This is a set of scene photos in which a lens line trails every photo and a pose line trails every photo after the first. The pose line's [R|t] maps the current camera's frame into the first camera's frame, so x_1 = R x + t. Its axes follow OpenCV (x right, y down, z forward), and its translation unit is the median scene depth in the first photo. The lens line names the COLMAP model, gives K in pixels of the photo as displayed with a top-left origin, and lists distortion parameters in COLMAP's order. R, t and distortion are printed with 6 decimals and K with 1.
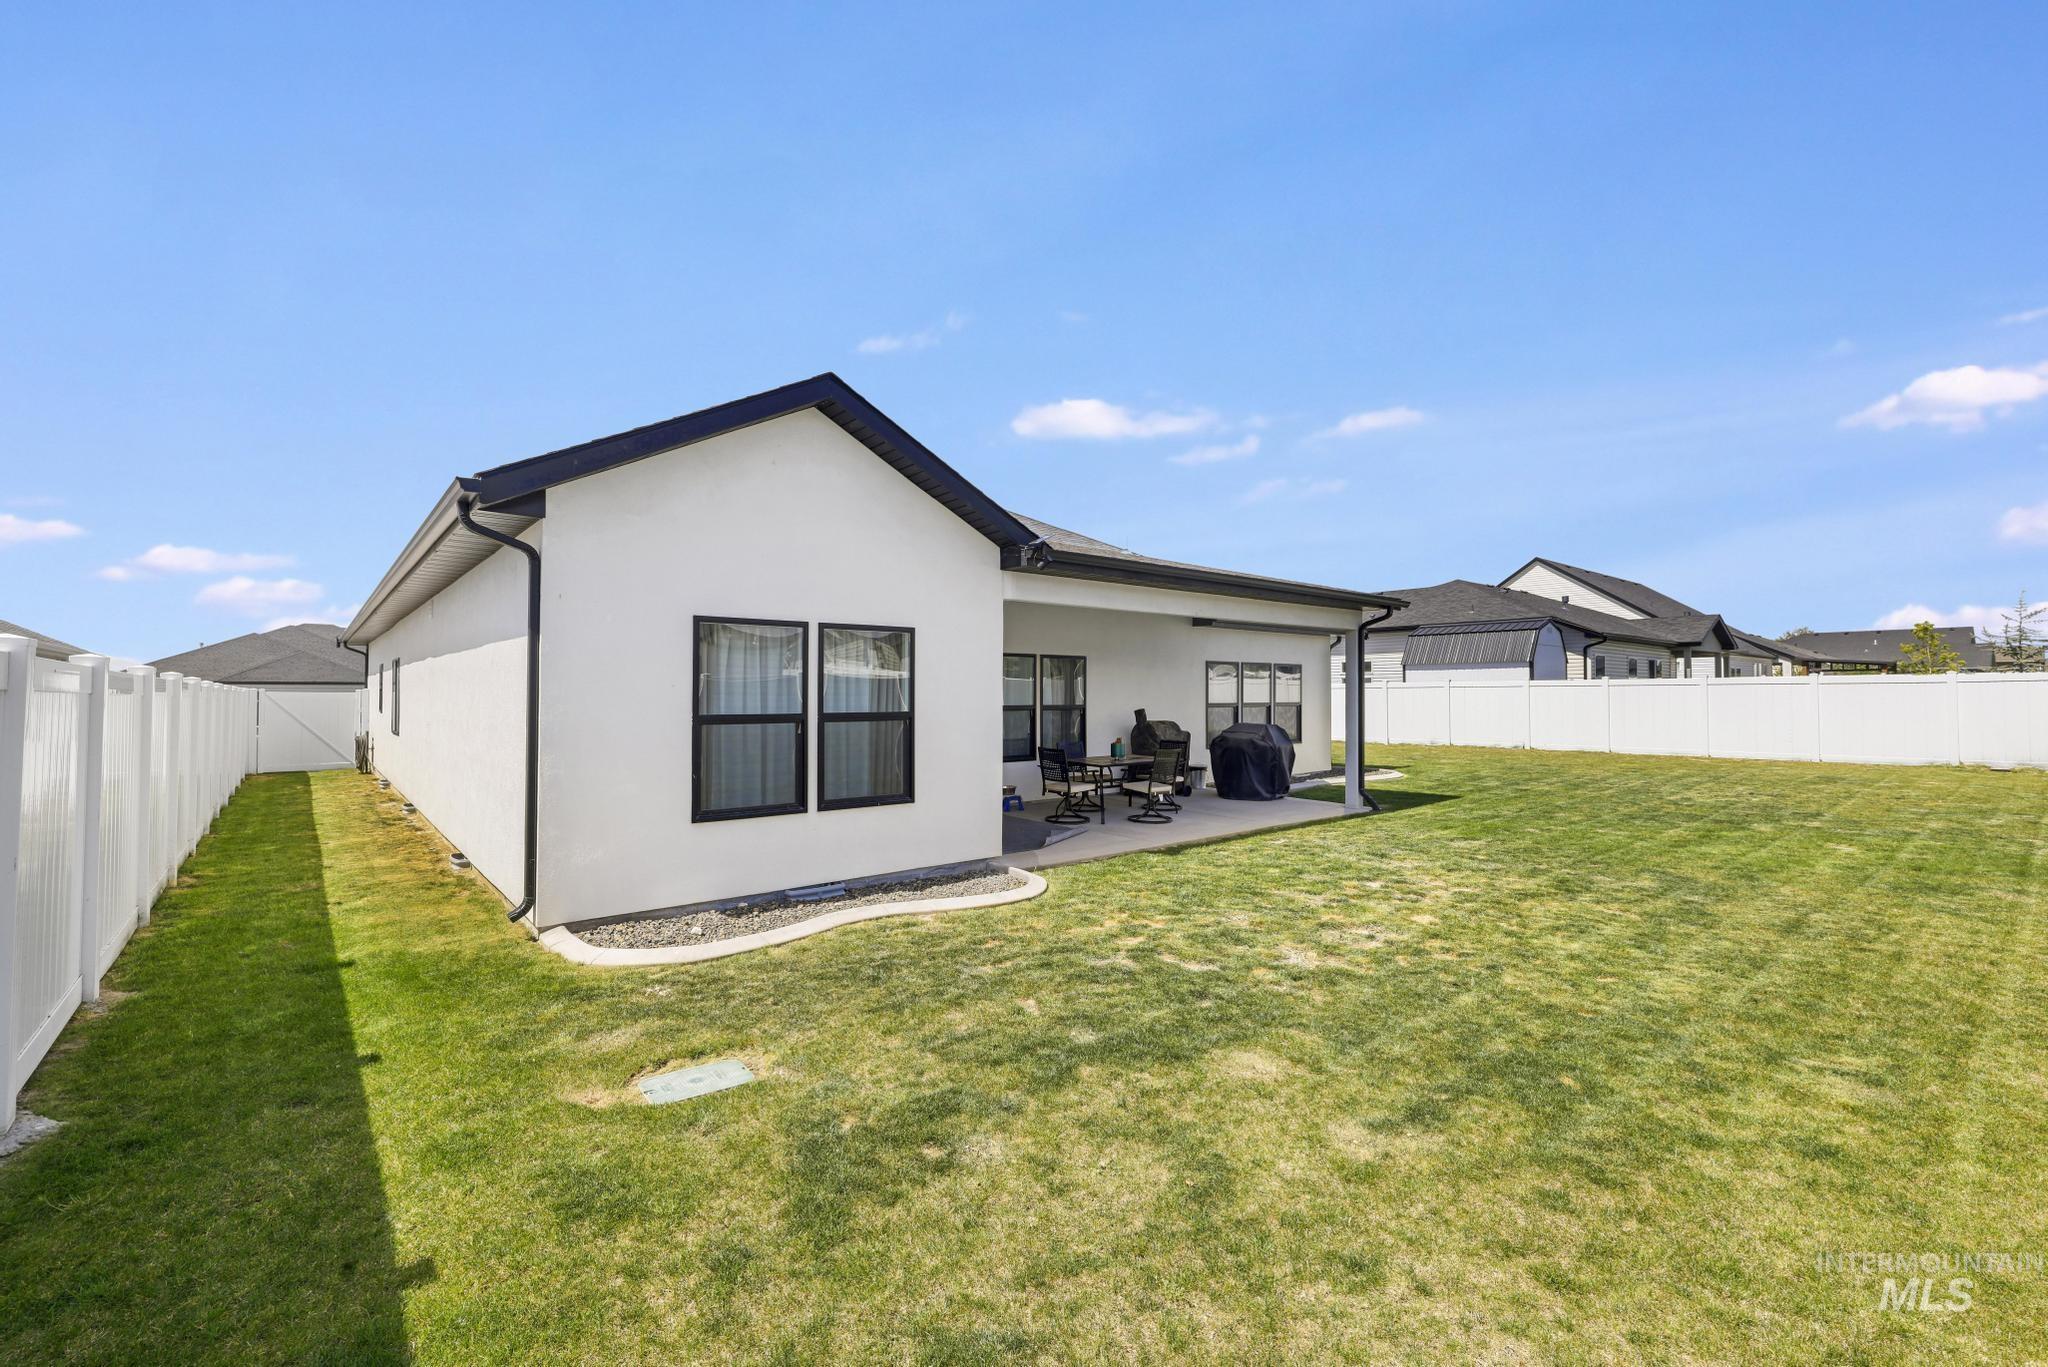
lens RADIAL K [[881.0, 0, 1024.0], [0, 881.0, 683.5], [0, 0, 1]] dist [-0.000467, -0.000003]
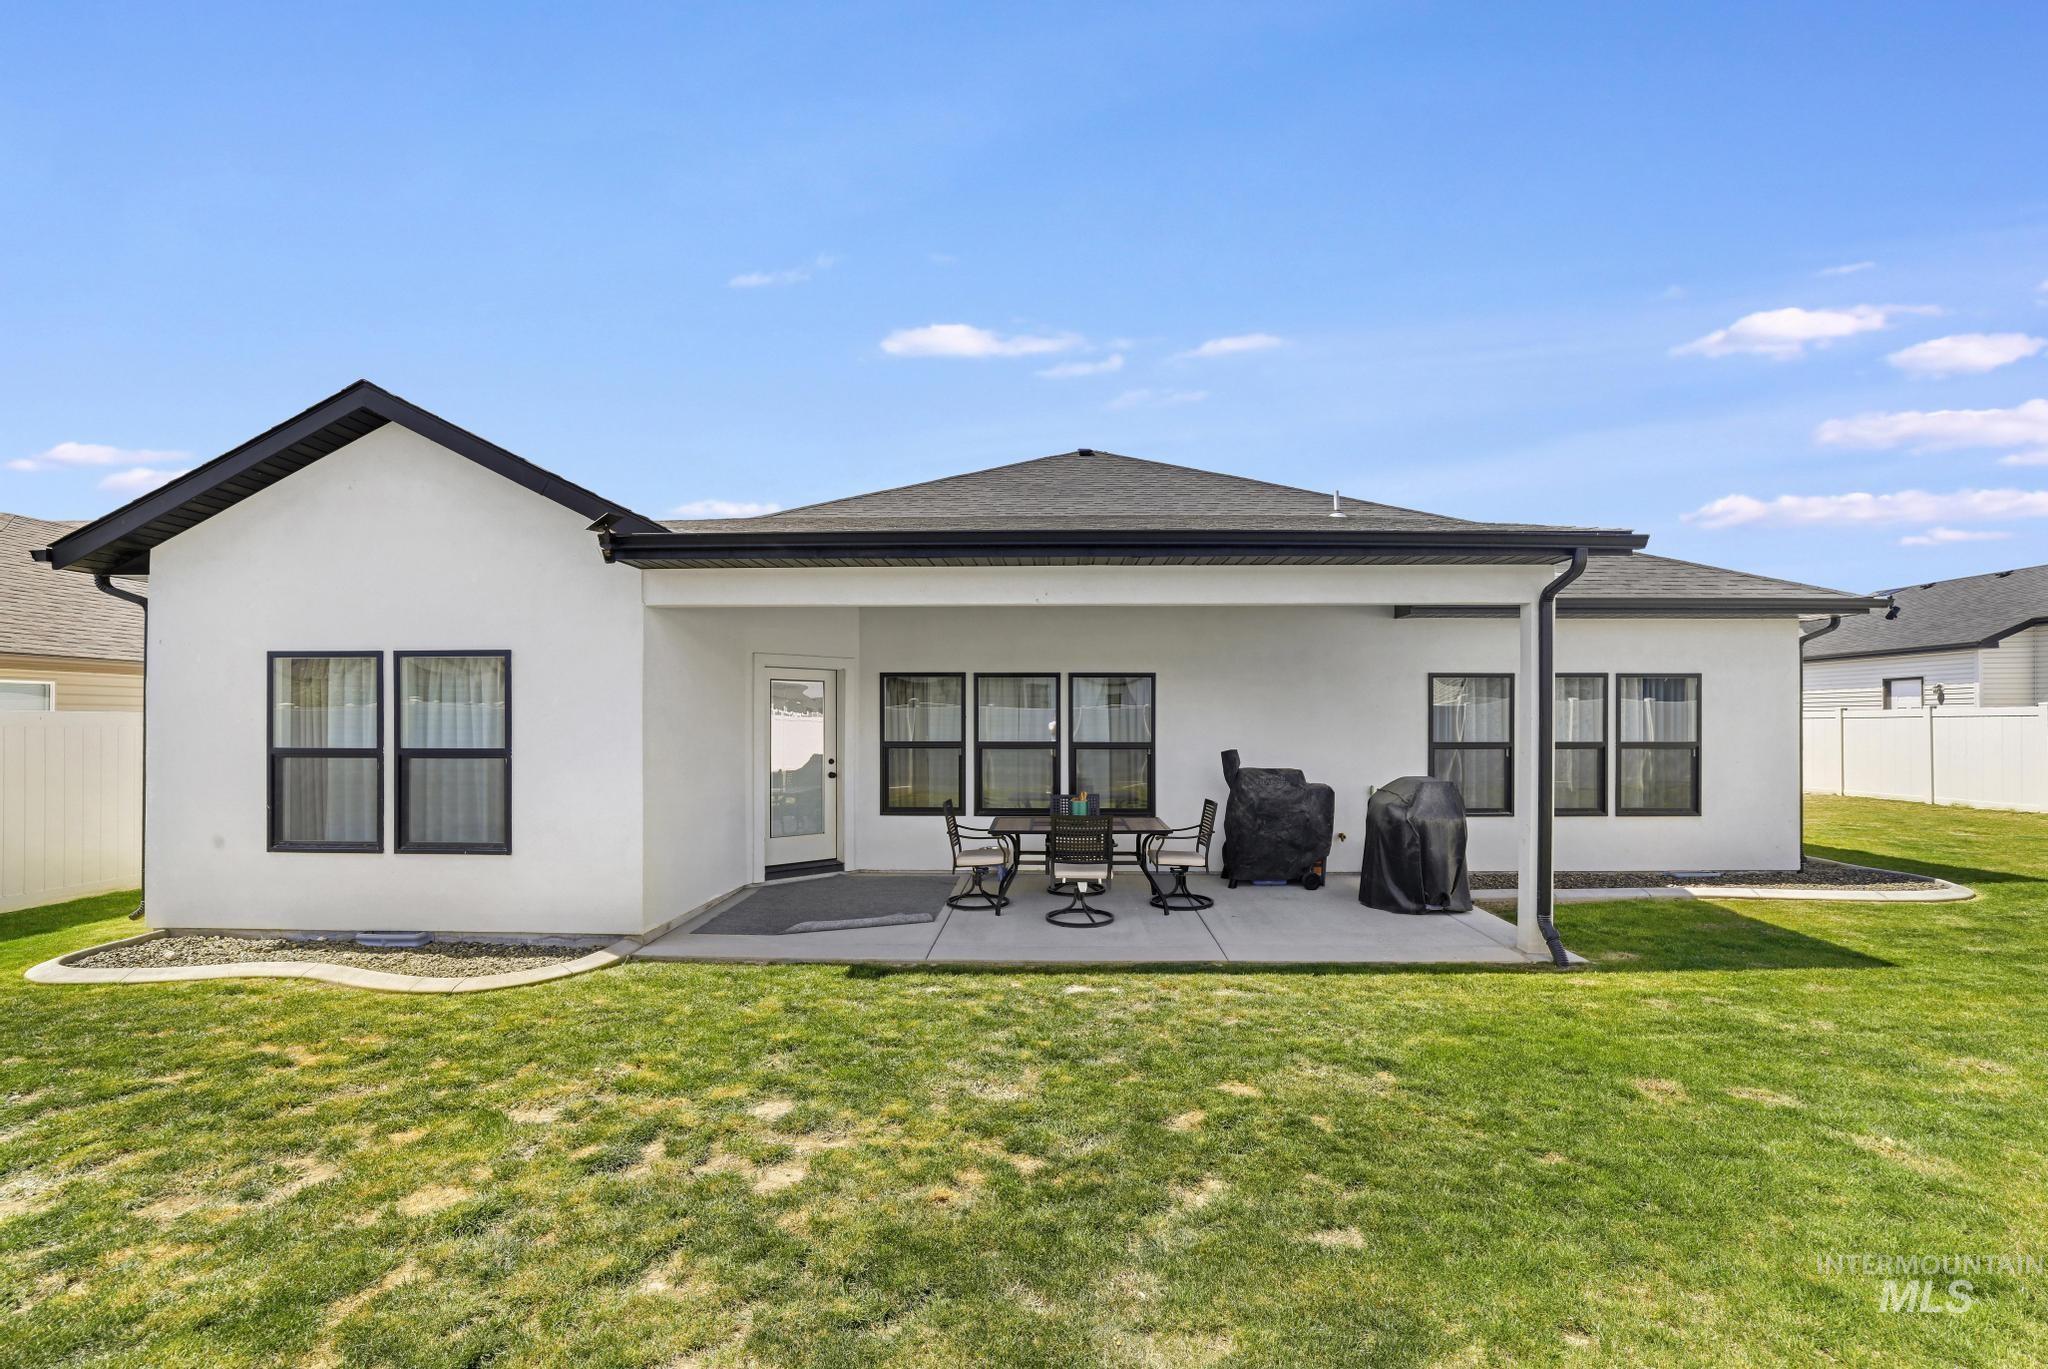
lens RADIAL K [[890.4, 0, 1024.7], [0, 890.4, 711.6], [0, 0, 1]] dist [-0.017660, 0.000076]
pose [[0.743309, -0.008802, -0.668890, 0.852880], [0.006116, 0.999961, -0.006362, 0.006069], [0.668920, 0.000638, 0.743334, 0.727723]]
